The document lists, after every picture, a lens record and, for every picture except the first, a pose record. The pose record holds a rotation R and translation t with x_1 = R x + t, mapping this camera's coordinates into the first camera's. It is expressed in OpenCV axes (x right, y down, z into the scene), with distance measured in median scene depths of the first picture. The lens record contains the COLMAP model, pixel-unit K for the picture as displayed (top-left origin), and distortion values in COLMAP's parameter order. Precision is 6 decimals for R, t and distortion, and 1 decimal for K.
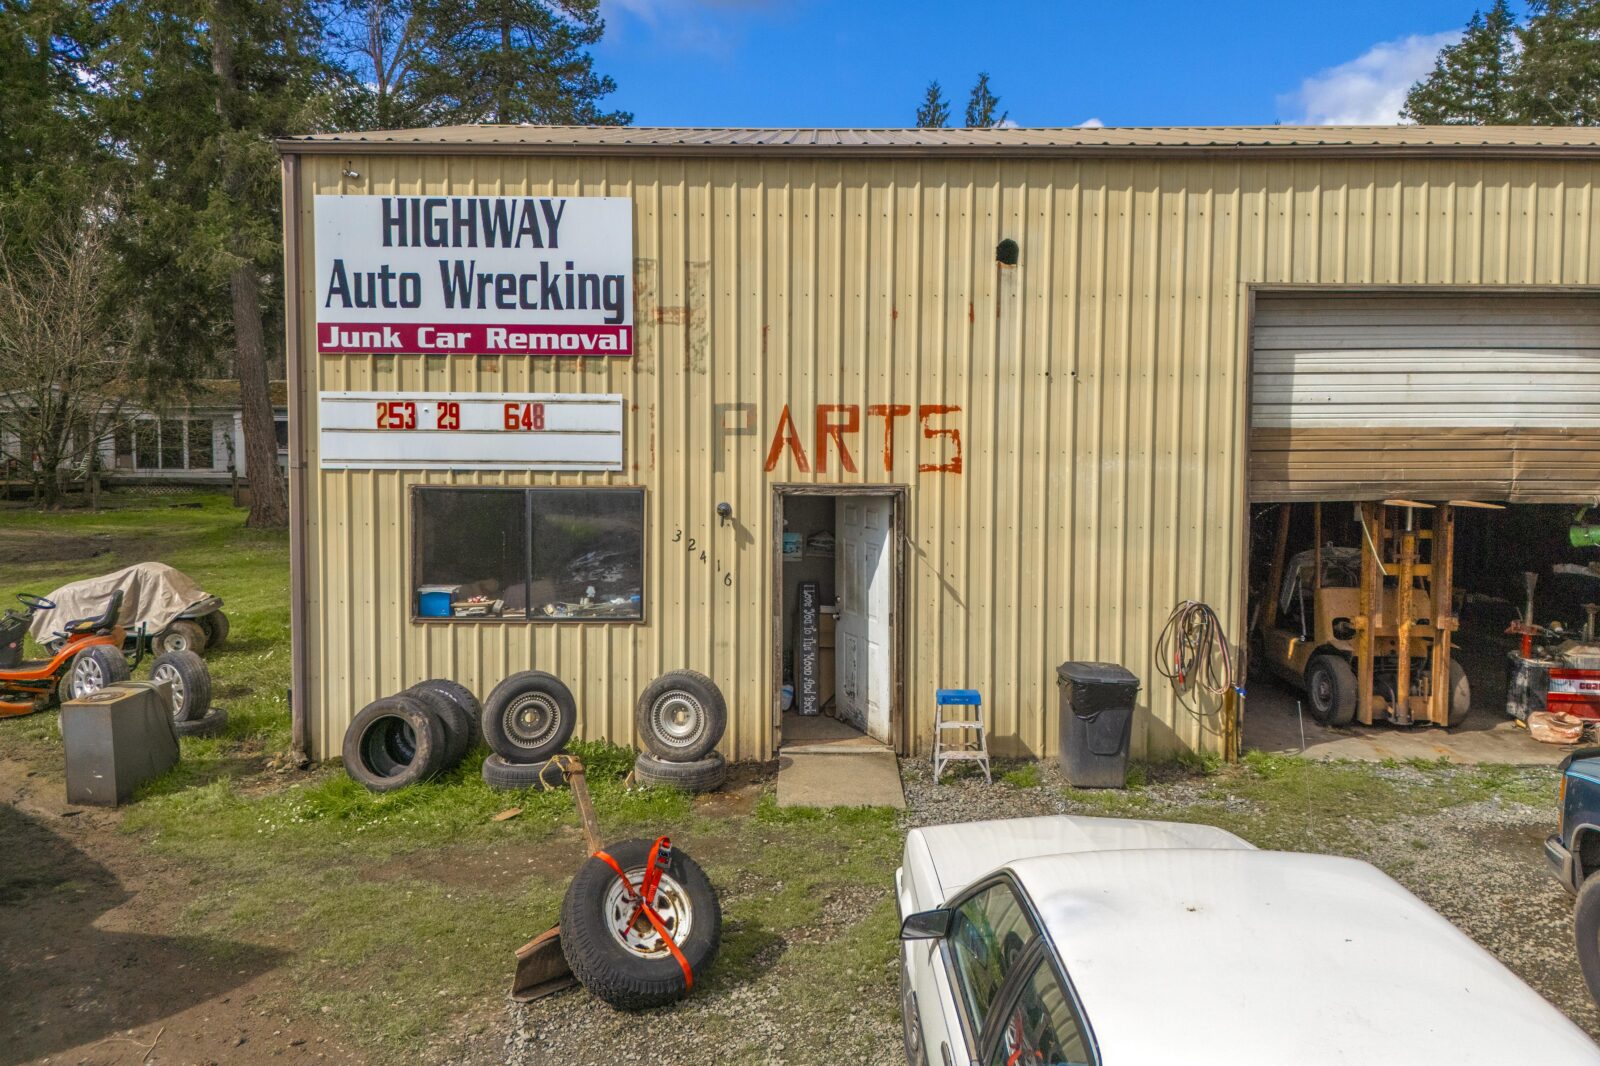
lens RADIAL K [[1222.5, 0, 820.2], [0, 1222.5, 511.0], [0, 0, 1]] dist [0.091351, -0.114230]
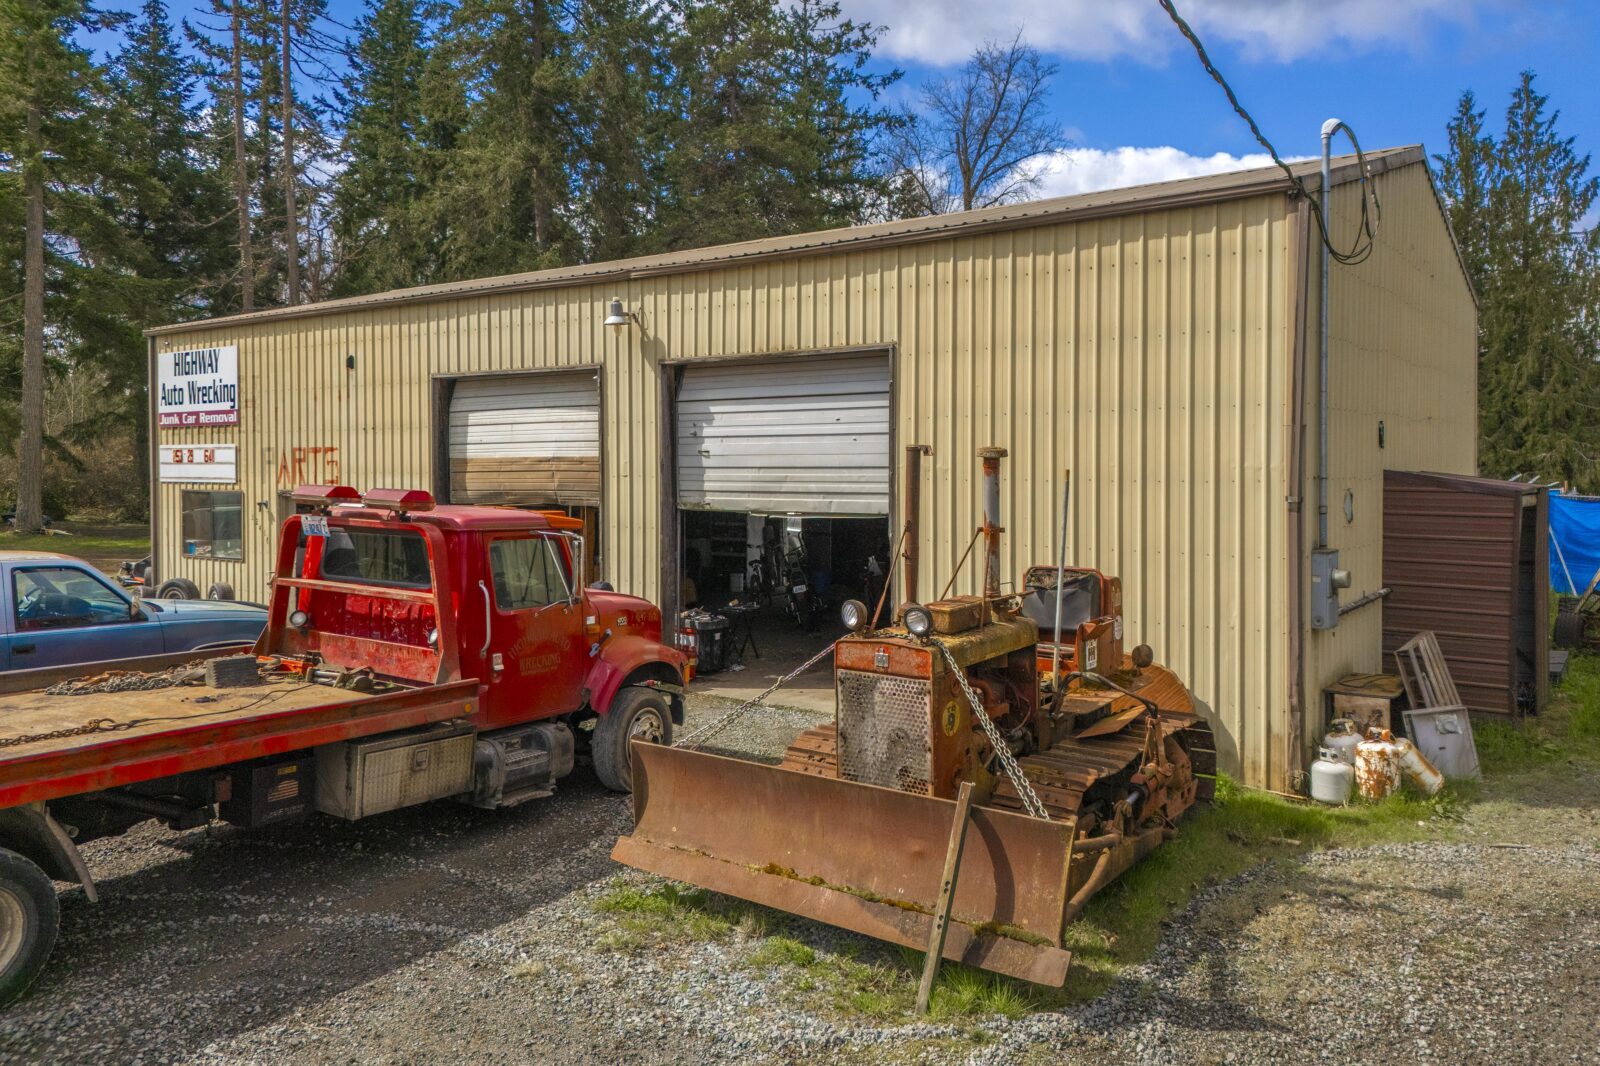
lens RADIAL K [[1177.4, 0, 831.7], [0, 1177.4, 480.2], [0, 0, 1]] dist [0.027582, -0.031258]
pose [[0.828089, 0.001358, -0.560595, 1.696533], [-0.030473, 0.998628, -0.042595, 0.014533], [0.559767, 0.052355, 0.826994, -0.031983]]
